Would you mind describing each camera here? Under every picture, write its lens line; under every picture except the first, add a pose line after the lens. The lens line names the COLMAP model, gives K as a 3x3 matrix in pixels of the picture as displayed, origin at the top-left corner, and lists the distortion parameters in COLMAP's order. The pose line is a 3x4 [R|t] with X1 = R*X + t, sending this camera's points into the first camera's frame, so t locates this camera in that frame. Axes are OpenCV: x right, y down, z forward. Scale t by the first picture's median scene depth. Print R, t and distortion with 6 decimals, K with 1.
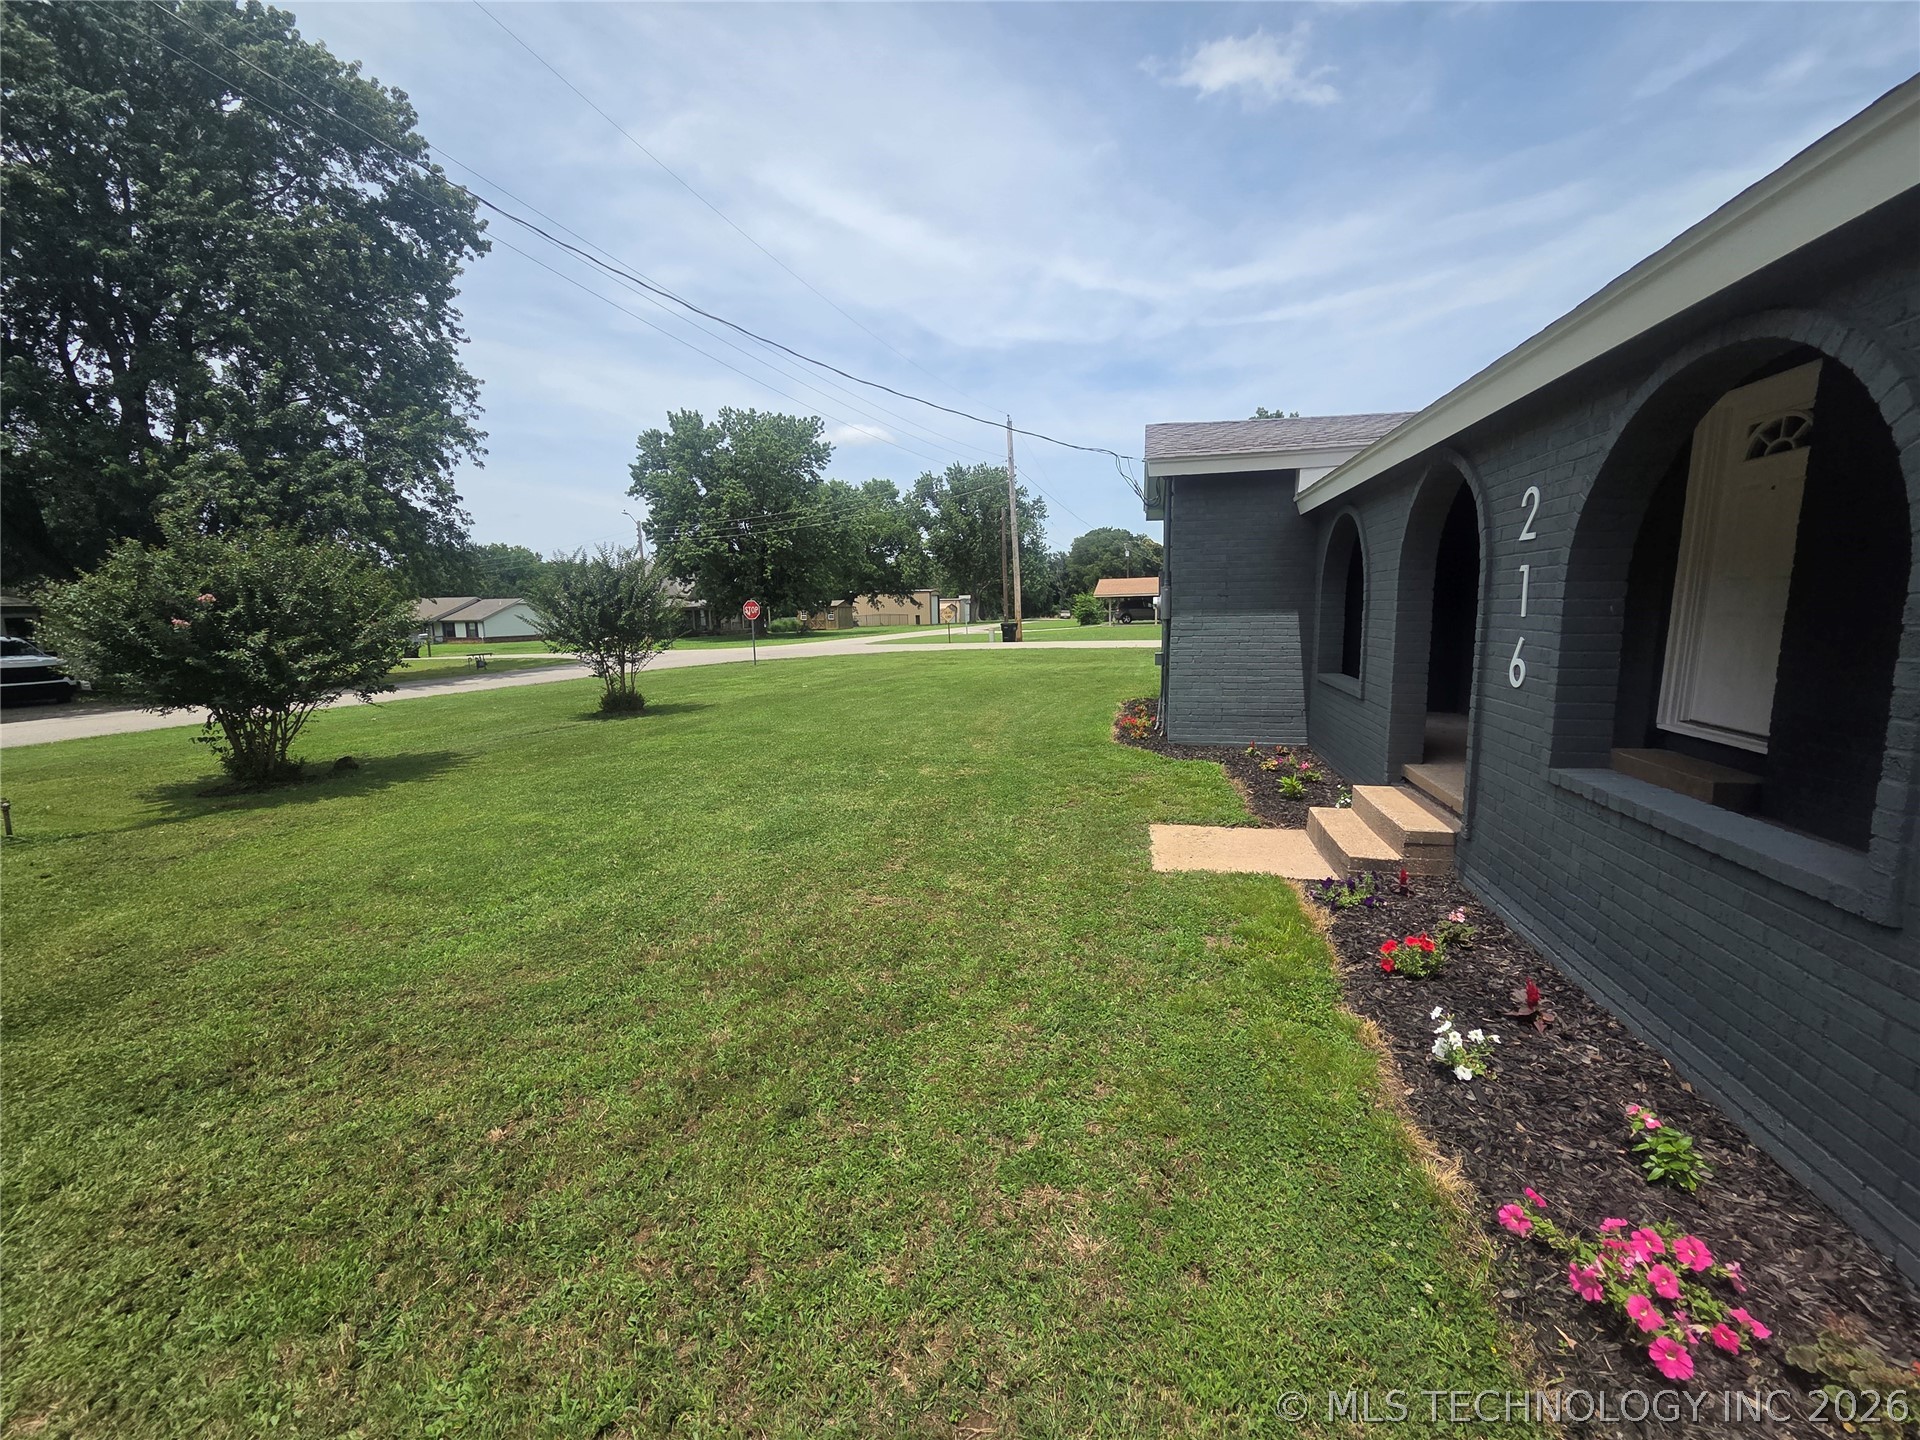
lens RADIAL K [[795.7, 0, 959.8], [0, 795.7, 725.6], [0, 0, 1]] dist [0.001274, 0.000103]
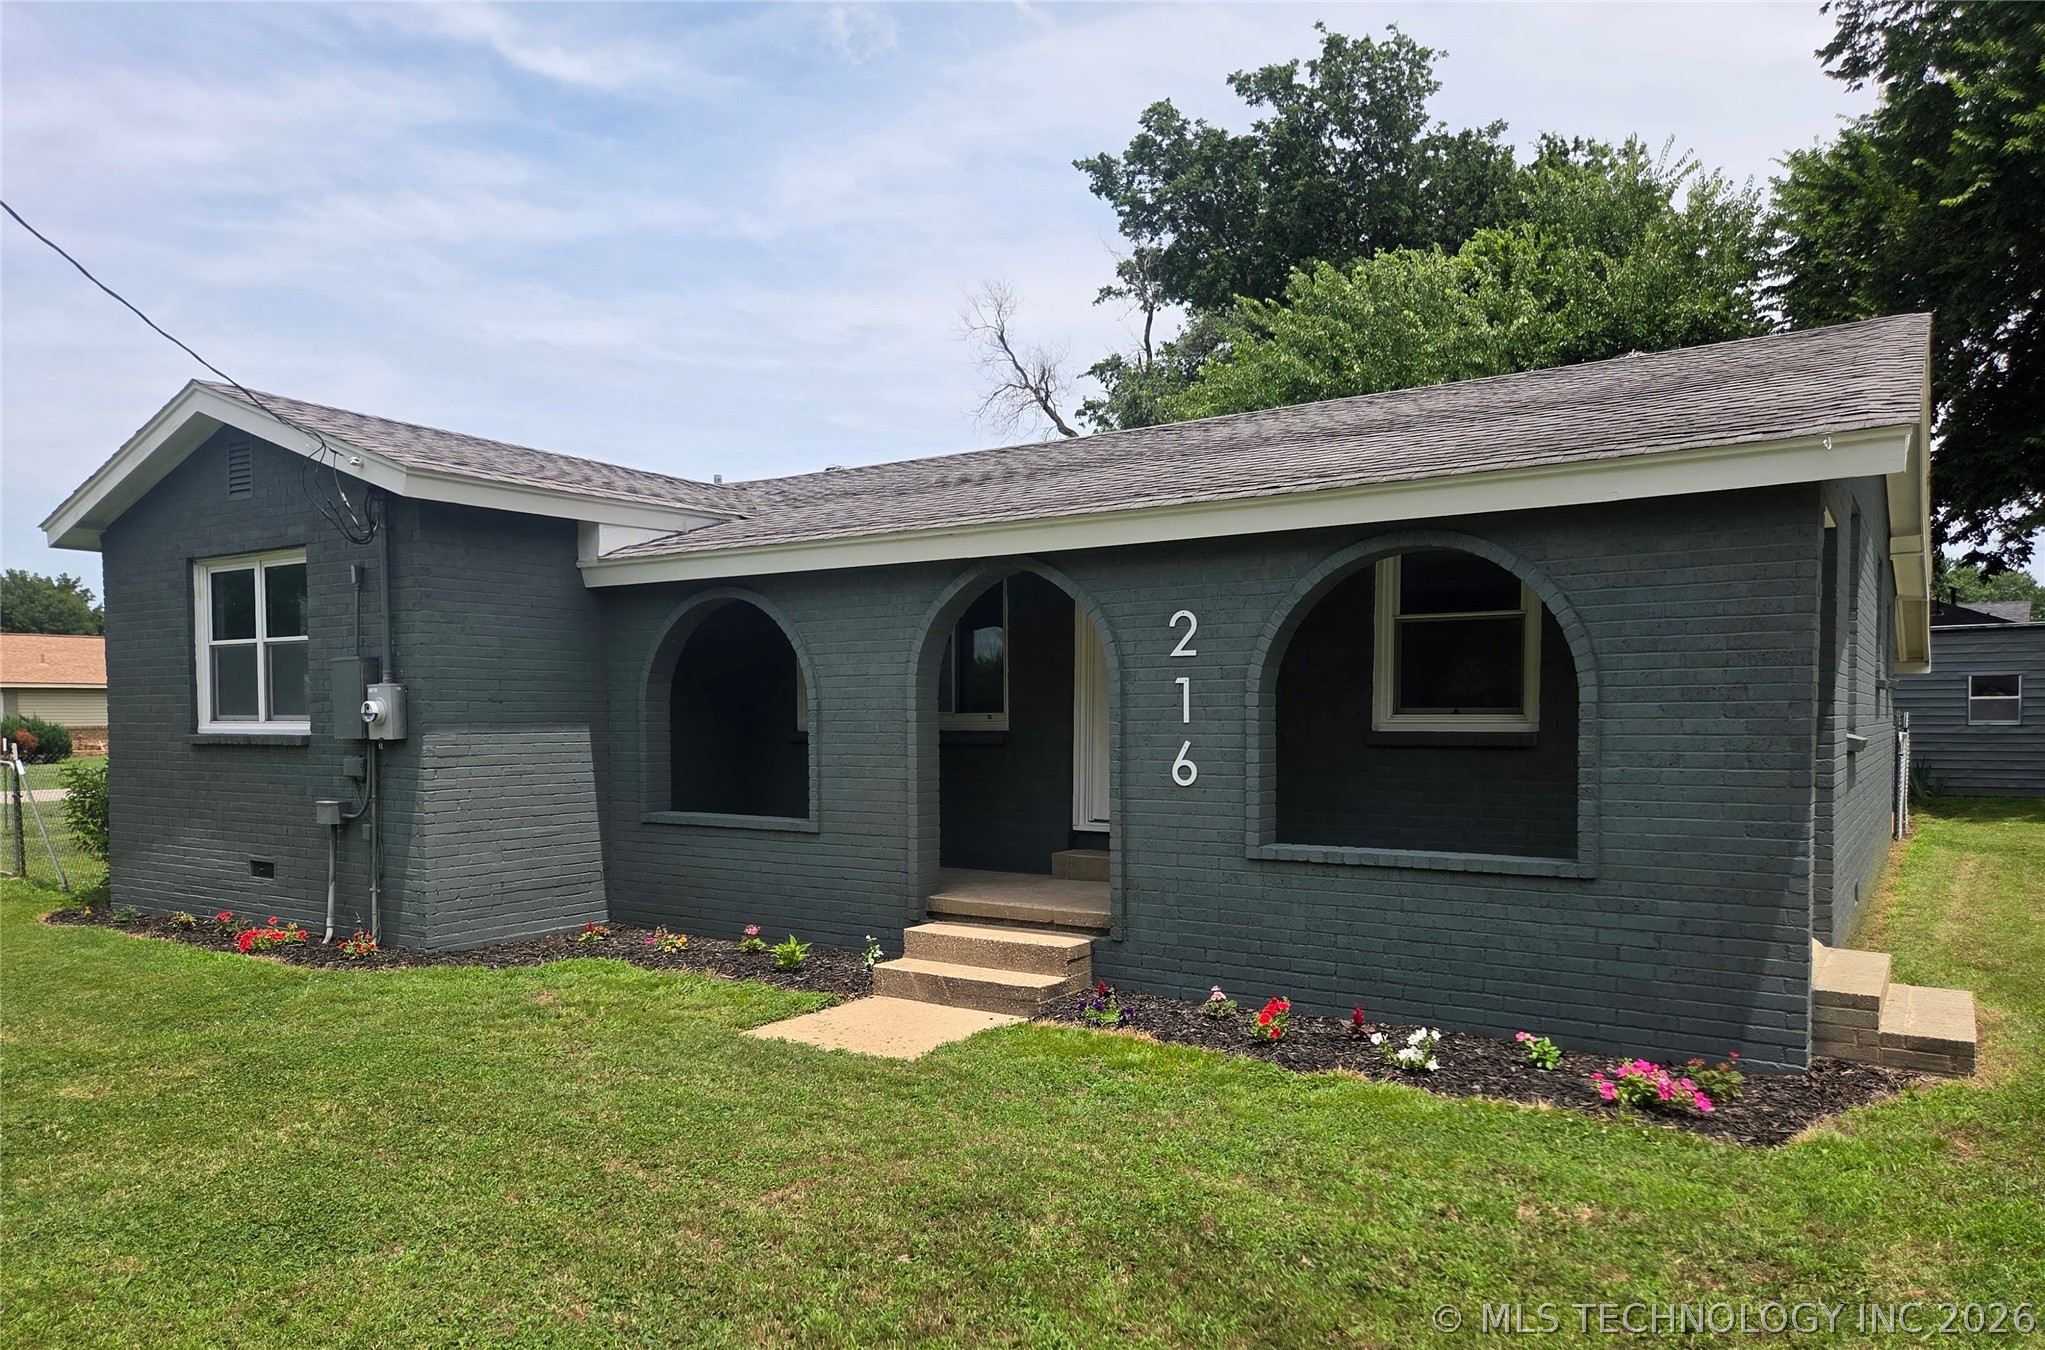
lens RADIAL K [[1387.9, 0, 1023.9], [0, 1387.9, 761.0], [0, 0, 1]] dist [0.060665, 0.000231]
pose [[0.369072, -0.017247, 0.929241, -0.773610], [0.138522, 0.989681, -0.036649, -0.027508], [-0.919020, 0.142246, 0.367652, 0.317892]]
